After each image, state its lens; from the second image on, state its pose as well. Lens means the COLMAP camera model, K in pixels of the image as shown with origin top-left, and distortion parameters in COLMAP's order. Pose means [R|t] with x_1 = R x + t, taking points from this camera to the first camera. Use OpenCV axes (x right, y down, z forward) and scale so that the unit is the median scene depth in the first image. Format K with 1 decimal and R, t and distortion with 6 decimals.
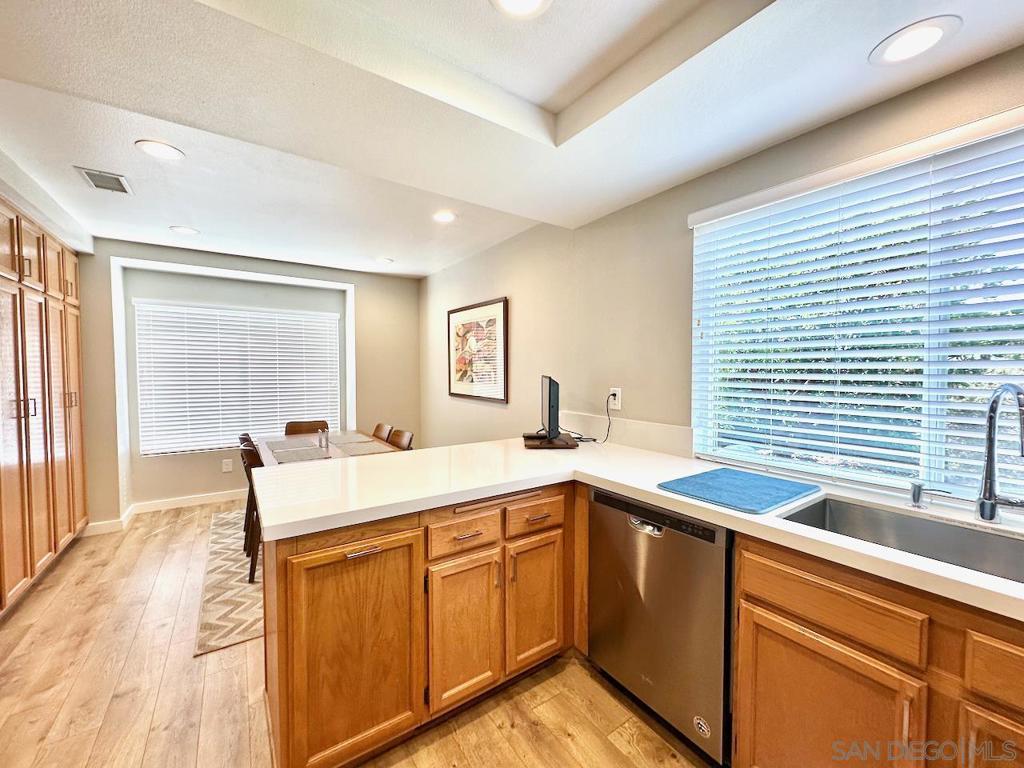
lens RADIAL K [[408.7, 0, 512.8], [0, 408.7, 383.3], [0, 0, 1]] dist [-0.005680, 0.000935]
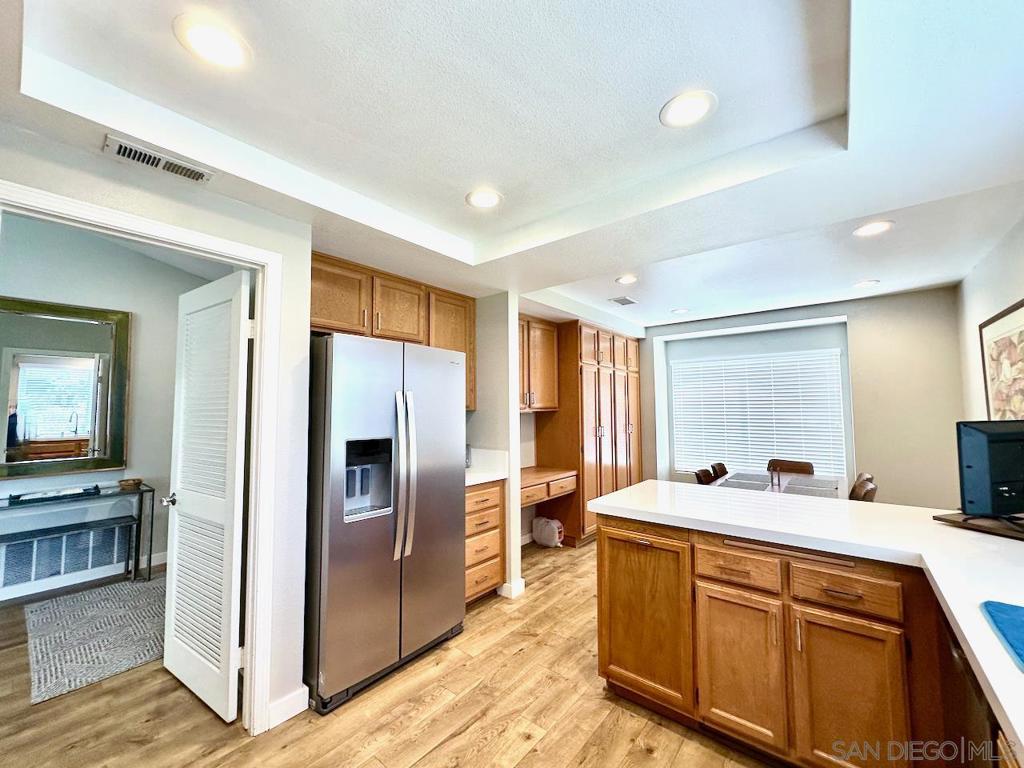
lens RADIAL K [[408.7, 0, 513.2], [0, 408.7, 384.9], [0, 0, 1]] dist [-0.005680, 0.000935]
pose [[0.279888, -0.060915, -0.958098, 0.550517], [-0.026630, 0.997108, -0.071174, -0.008637], [0.959663, 0.045434, 0.277456, 0.098219]]
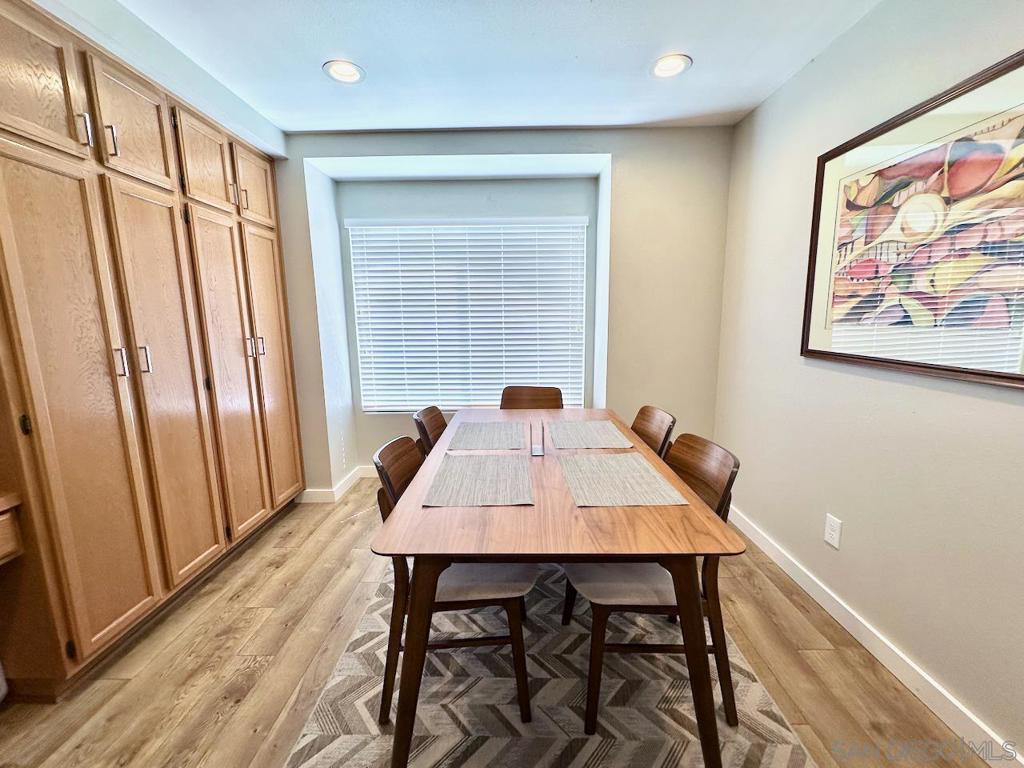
lens RADIAL K [[408.7, 0, 513.2], [0, 408.7, 384.5], [0, 0, 1]] dist [-0.005680, 0.000935]
pose [[0.818410, 0.081719, -0.568794, -0.317401], [-0.005938, 0.990986, 0.133831, 0.006210], [0.574603, -0.106151, 0.811519, 0.895493]]
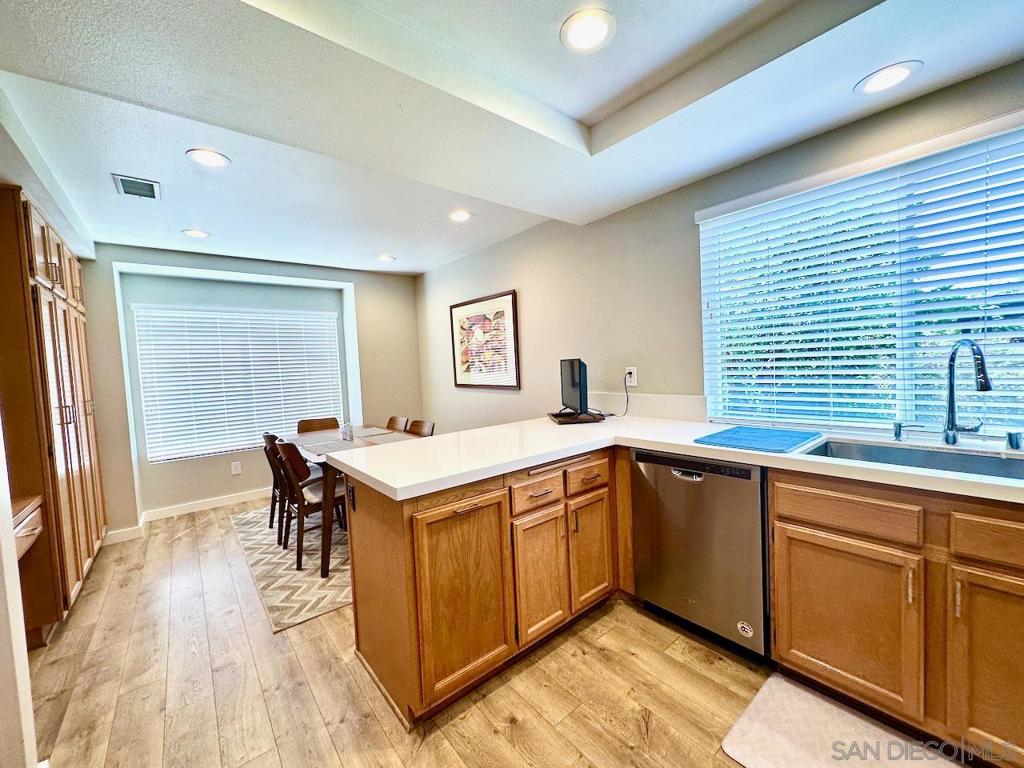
lens RADIAL K [[408.7, 0, 512.9], [0, 408.7, 383.3], [0, 0, 1]] dist [-0.005680, 0.000935]
pose [[0.995097, -0.051384, 0.084508, -0.194344], [0.050334, 0.998627, 0.014512, 0.027188], [-0.085138, -0.010187, 0.996317, -0.107229]]
